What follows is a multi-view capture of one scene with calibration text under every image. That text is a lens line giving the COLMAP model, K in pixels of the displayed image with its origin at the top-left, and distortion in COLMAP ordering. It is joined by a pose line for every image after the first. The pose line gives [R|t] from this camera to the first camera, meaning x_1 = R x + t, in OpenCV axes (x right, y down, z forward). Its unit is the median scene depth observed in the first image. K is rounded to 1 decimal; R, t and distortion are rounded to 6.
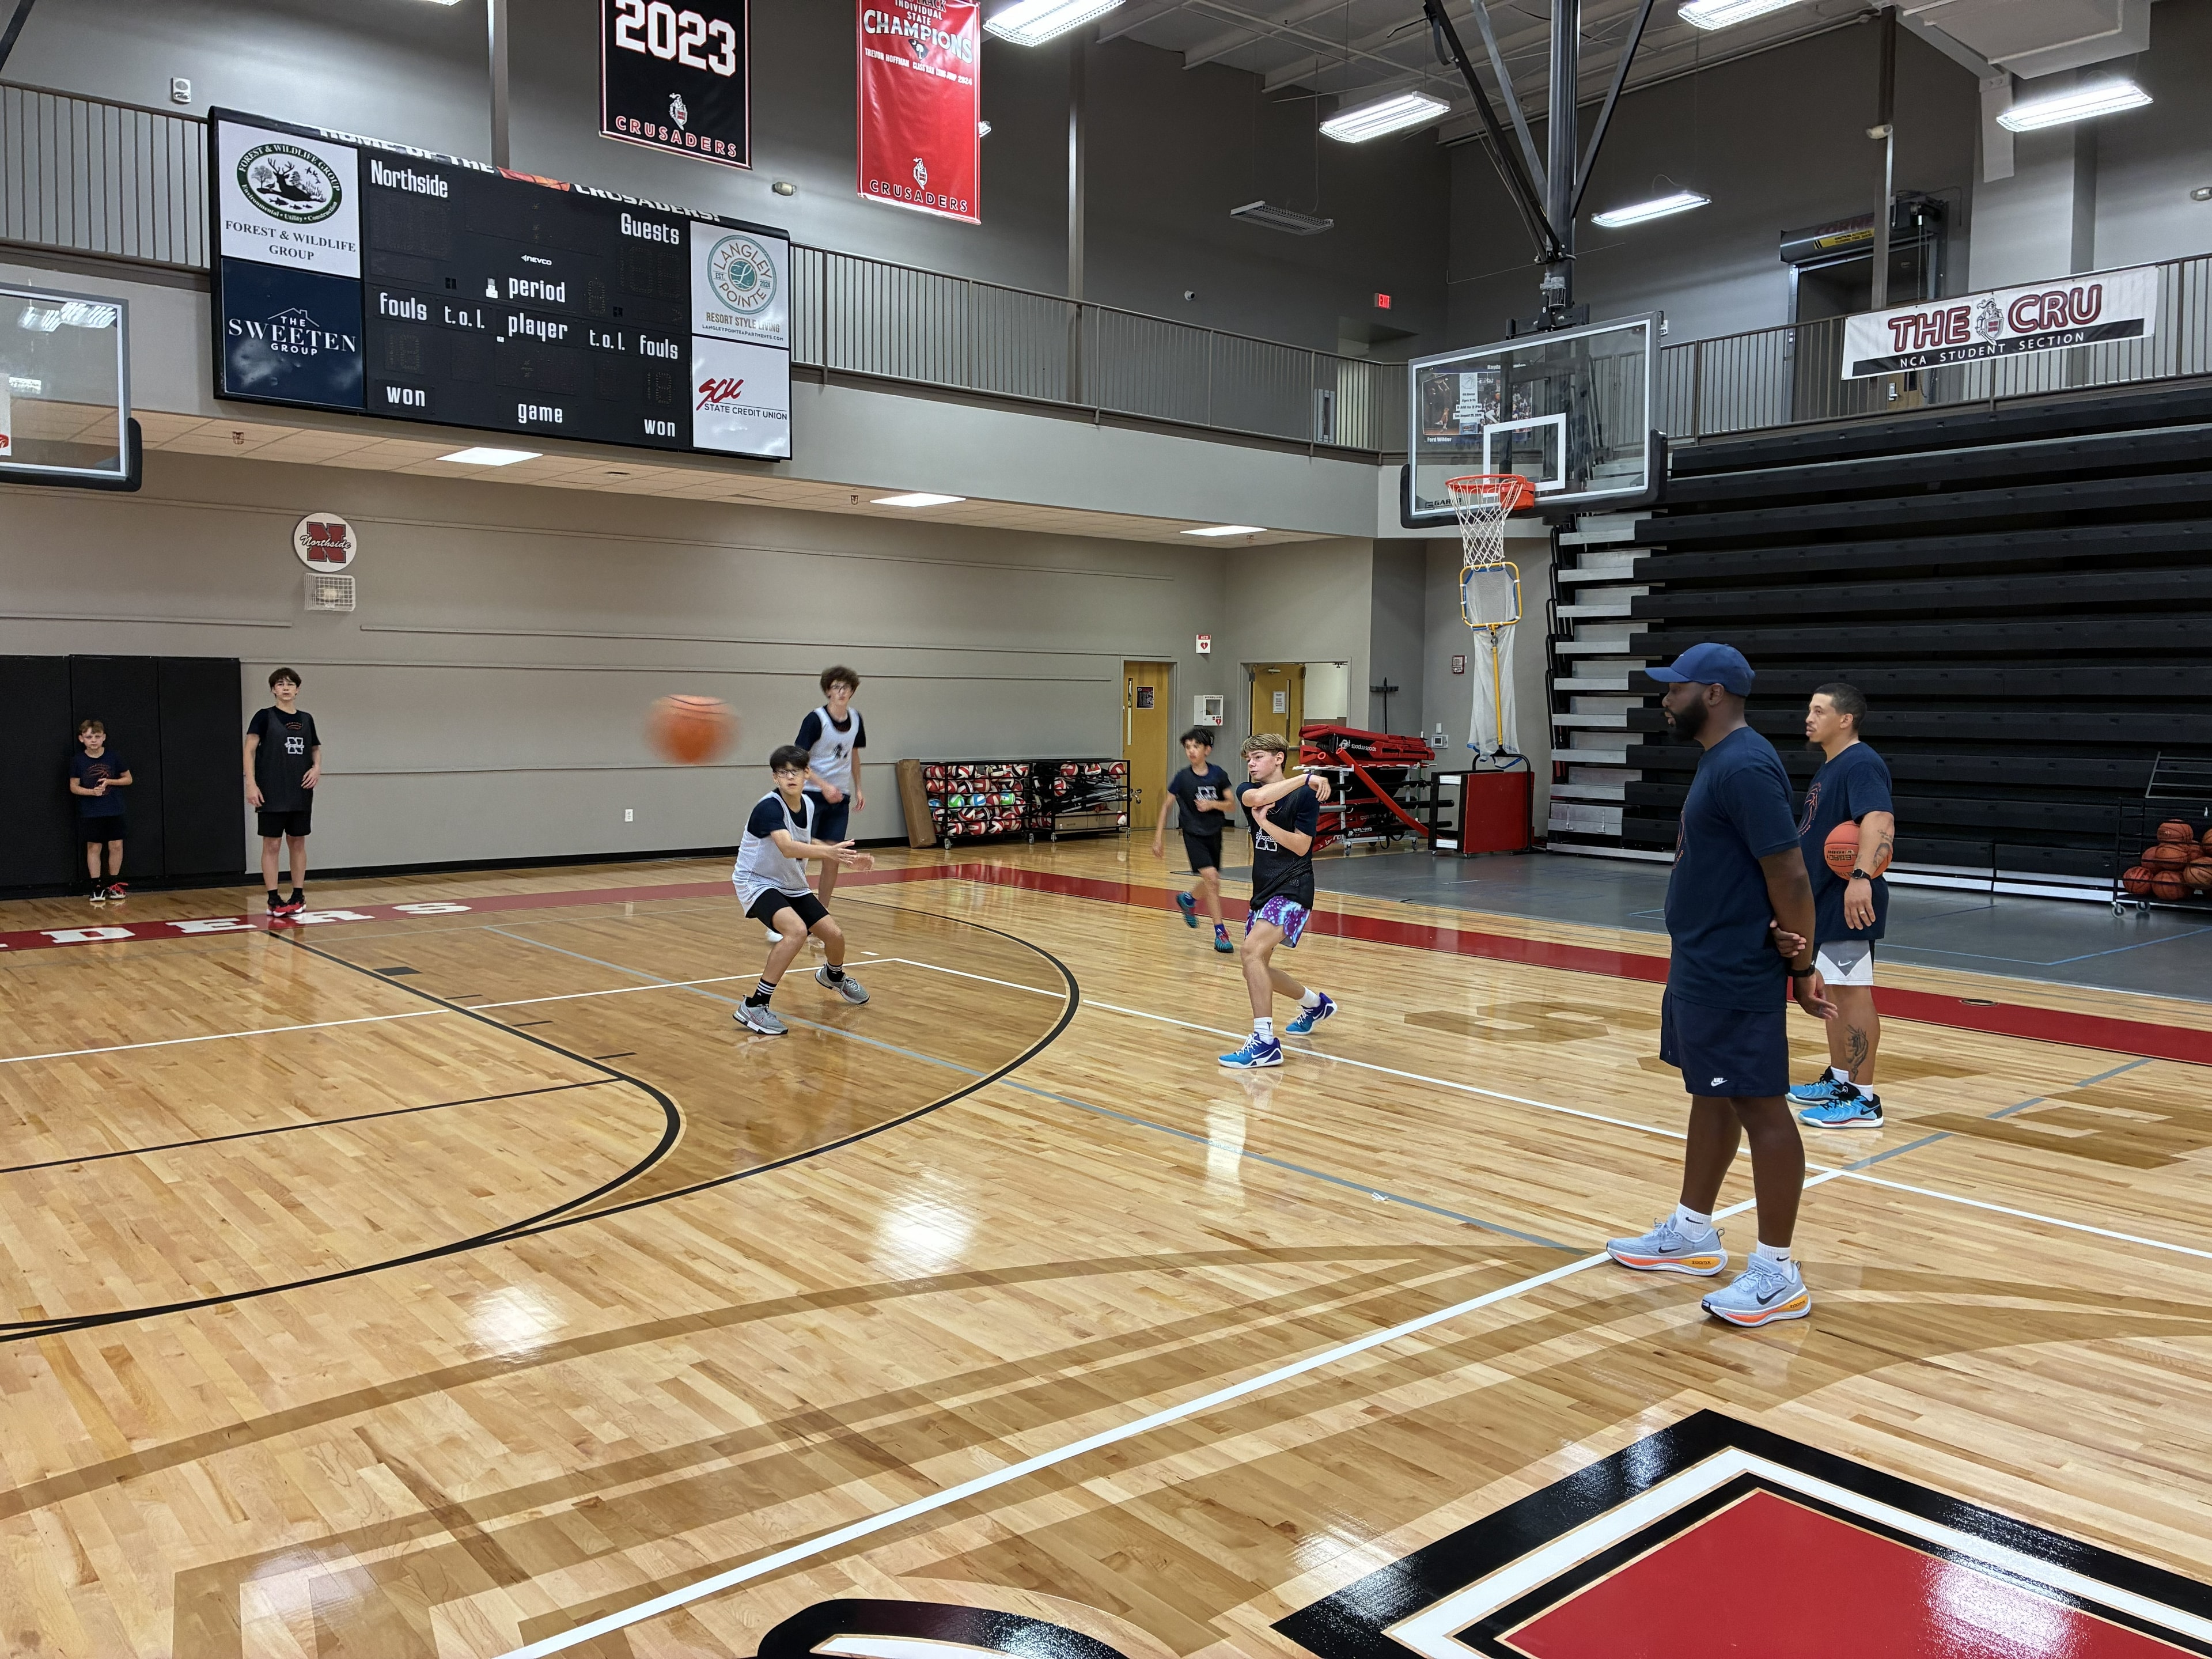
lens RADIAL K [[1675.5, 0, 1103.0], [0, 1675.5, 812.6], [0, 0, 1]] dist [0.048475, -0.052830]
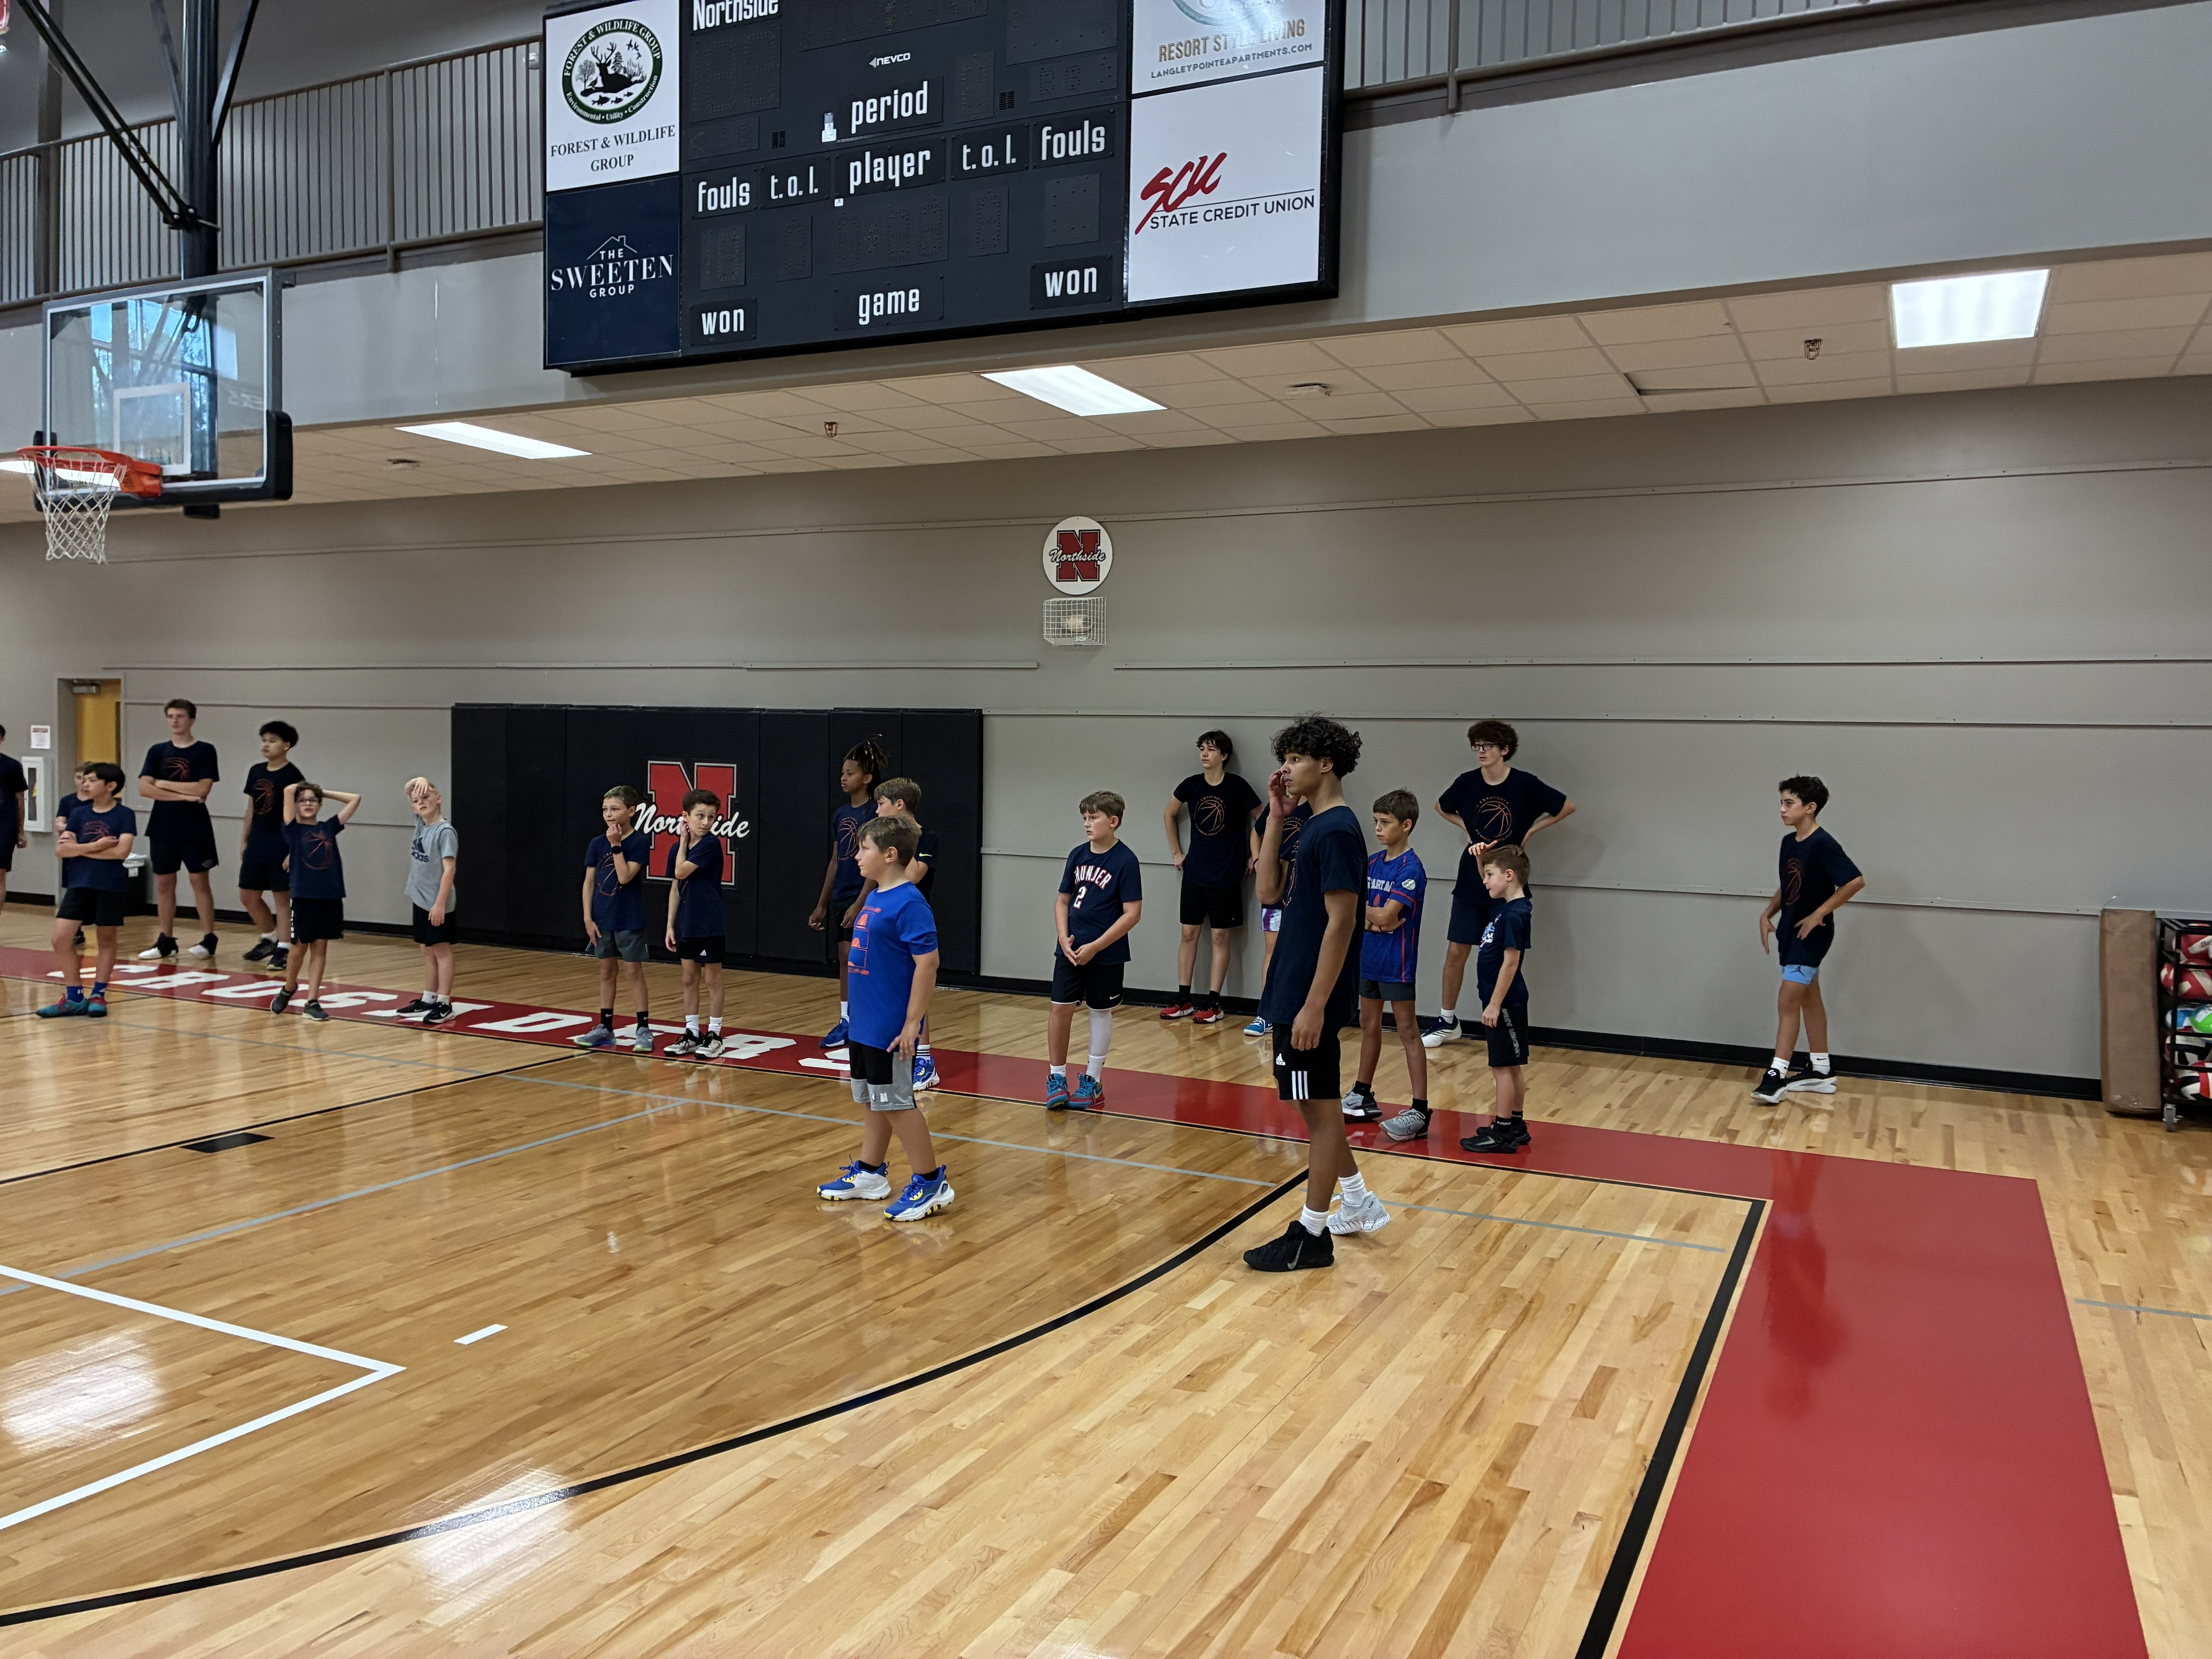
lens RADIAL K [[1675.5, 0, 1090.8], [0, 1675.5, 813.0], [0, 0, 1]] dist [0.048475, -0.052830]
pose [[0.393107, 0.035295, -0.918815, 0.284970], [-0.078176, 0.996928, 0.004849, -0.057961], [0.916163, 0.069924, 0.394659, 0.854113]]
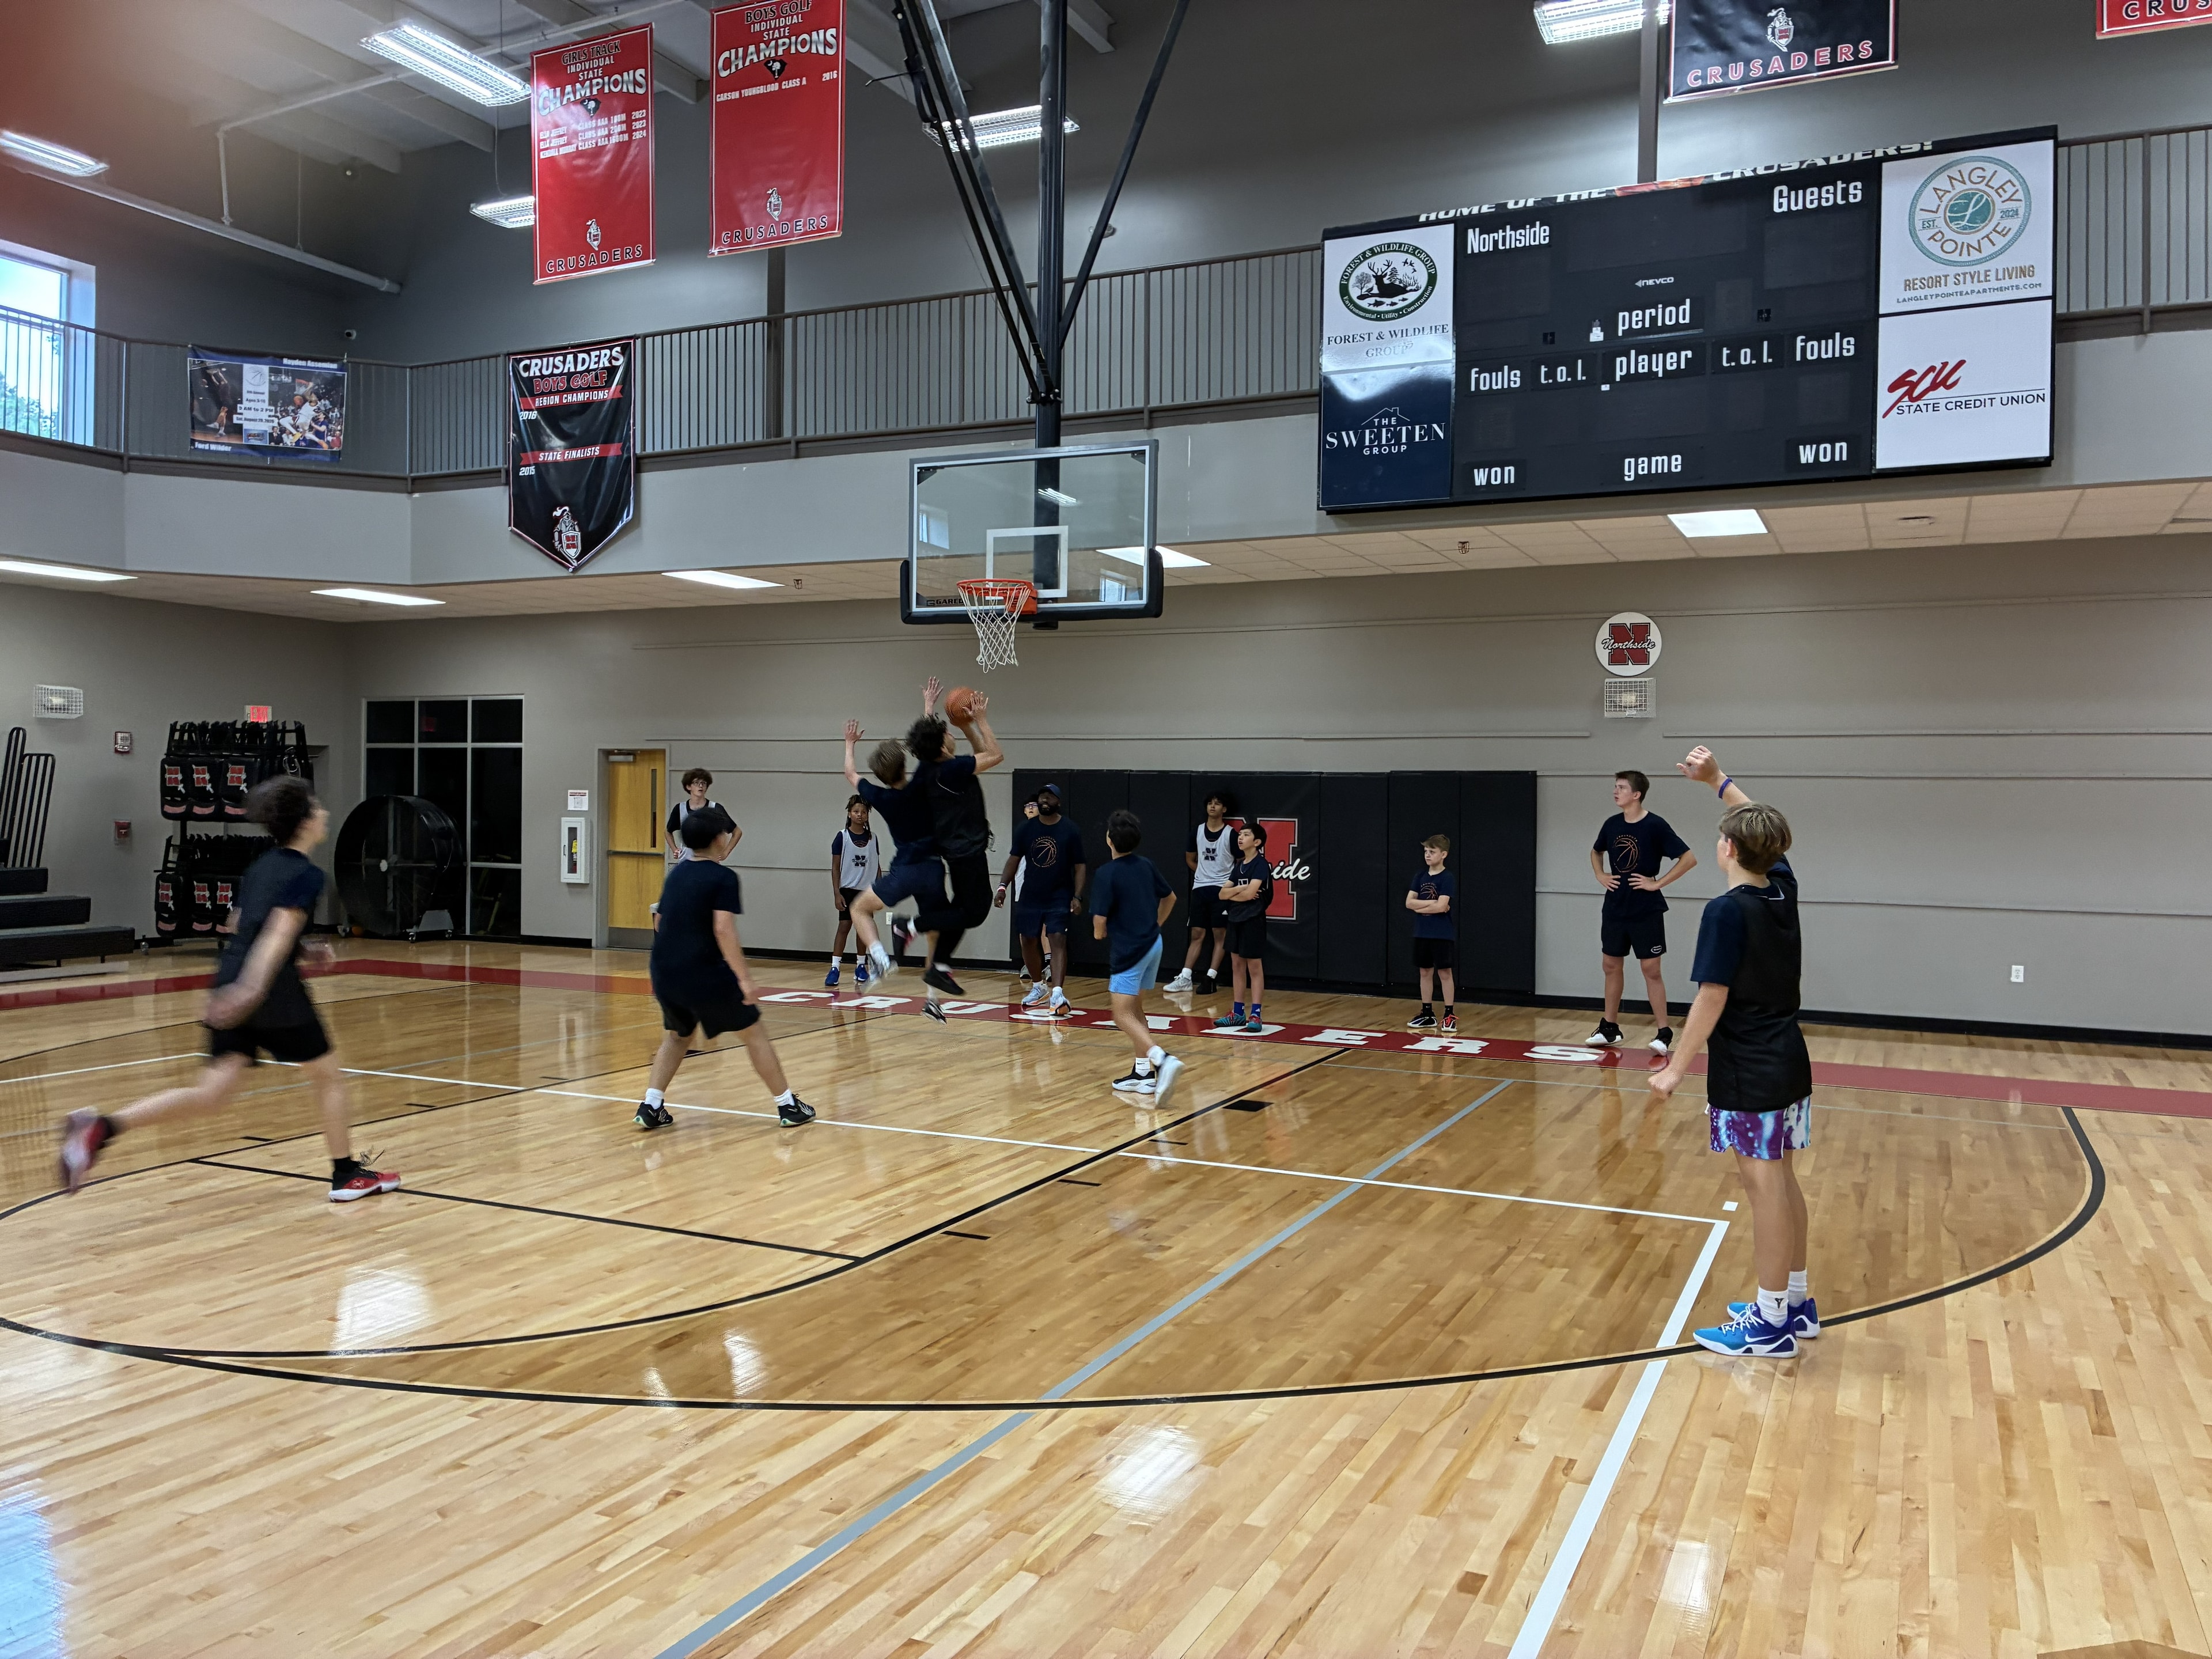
lens RADIAL K [[1675.5, 0, 1127.4], [0, 1675.5, 811.0], [0, 0, 1]] dist [0.048475, -0.052830]
pose [[0.412815, 0.003126, -0.910810, 0.314391], [-0.069681, 0.997172, -0.028160, -0.028917], [0.908146, 0.075091, 0.411865, 0.453895]]
